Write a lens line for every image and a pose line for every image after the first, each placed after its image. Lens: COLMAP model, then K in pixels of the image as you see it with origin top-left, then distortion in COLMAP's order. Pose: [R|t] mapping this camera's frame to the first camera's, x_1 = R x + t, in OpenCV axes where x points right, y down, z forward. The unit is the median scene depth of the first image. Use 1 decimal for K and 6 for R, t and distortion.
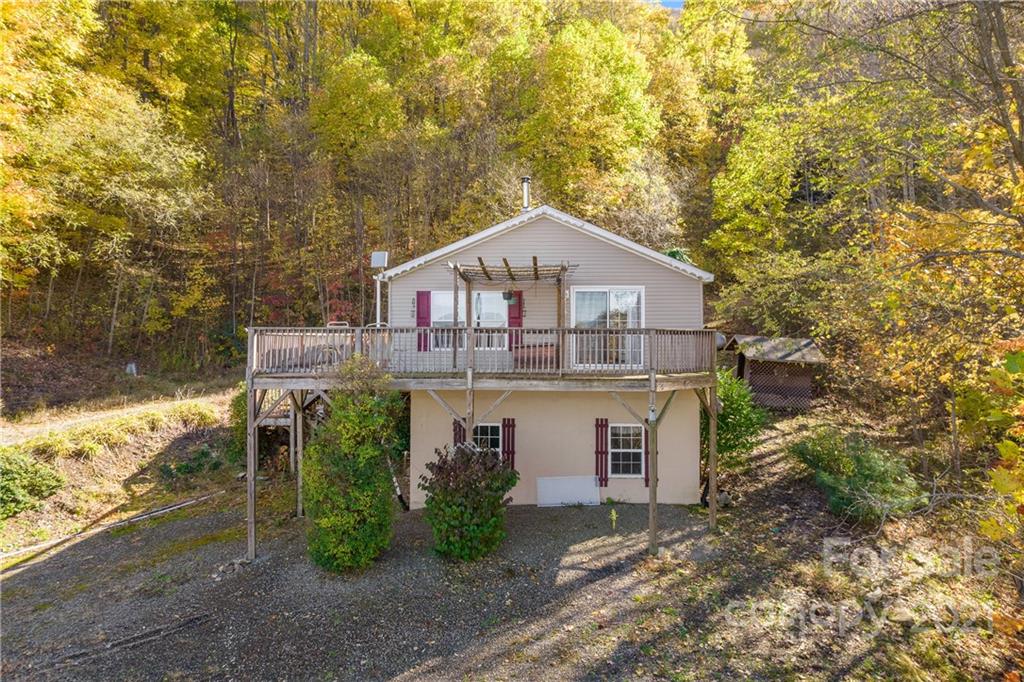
lens RADIAL K [[661.3, 0, 510.9], [0, 661.3, 339.0], [0, 0, 1]] dist [-0.072467, 0.066758]
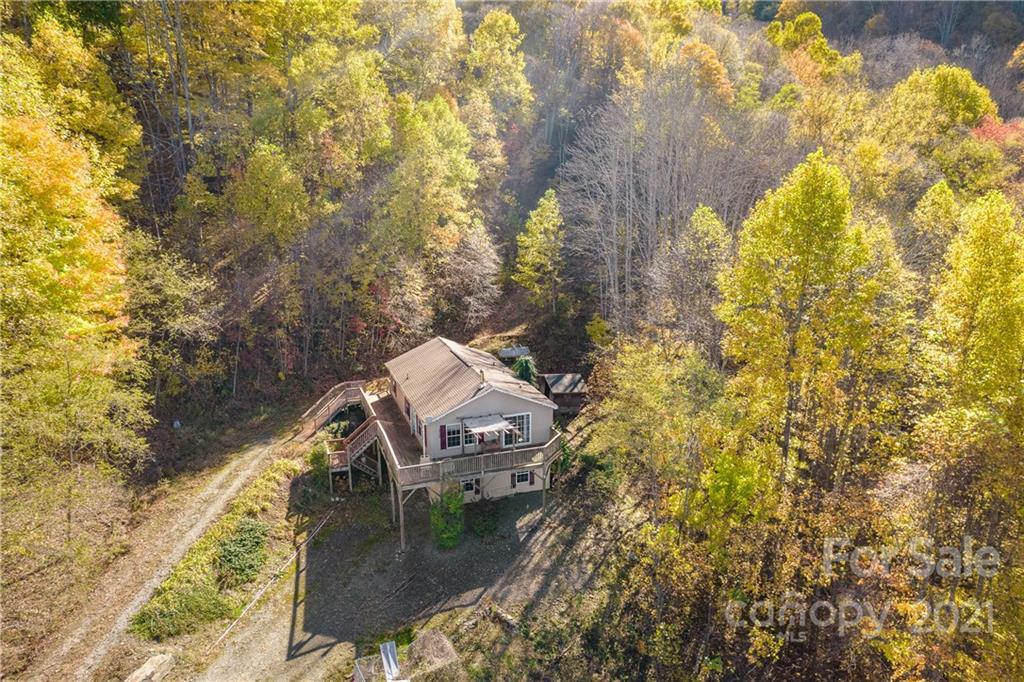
lens RADIAL K [[661.3, 0, 504.1], [0, 661.3, 340.2], [0, 0, 1]] dist [-0.072467, 0.066758]
pose [[0.930421, -0.092145, 0.354720, -0.718974], [0.008234, 0.972889, 0.231126, -0.885412], [-0.366400, -0.212124, 0.905955, -1.102744]]
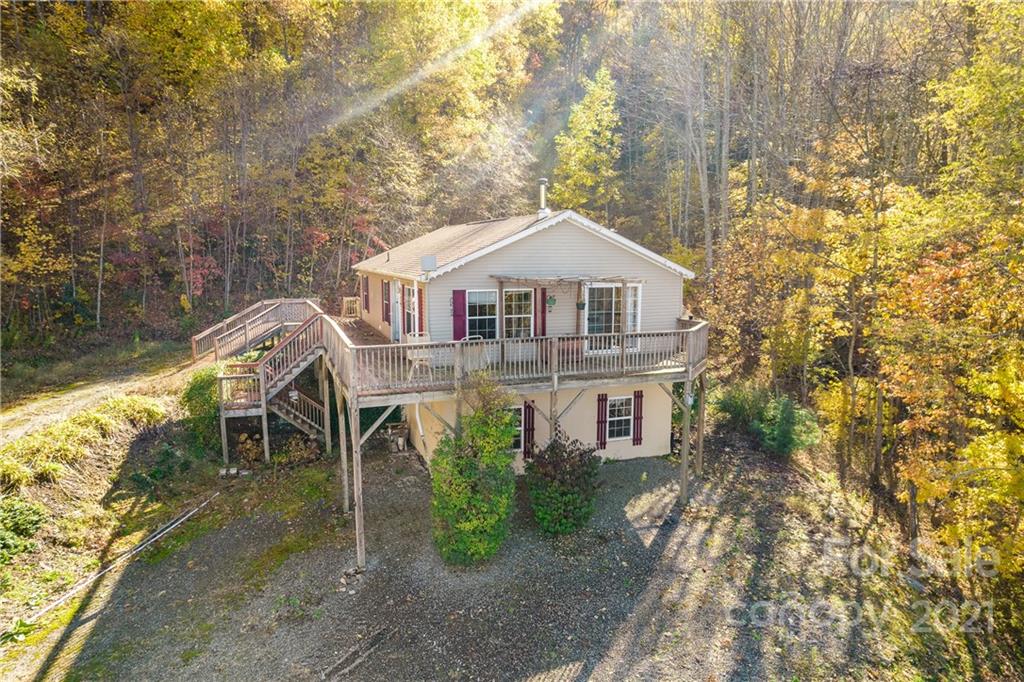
lens RADIAL K [[661.3, 0, 508.0], [0, 661.3, 342.1], [0, 0, 1]] dist [-0.072467, 0.066758]
pose [[0.925392, -0.055274, 0.374959, -0.454944], [0.003989, 0.990674, 0.136196, -0.132047], [-0.378990, -0.124539, 0.916982, -0.006442]]
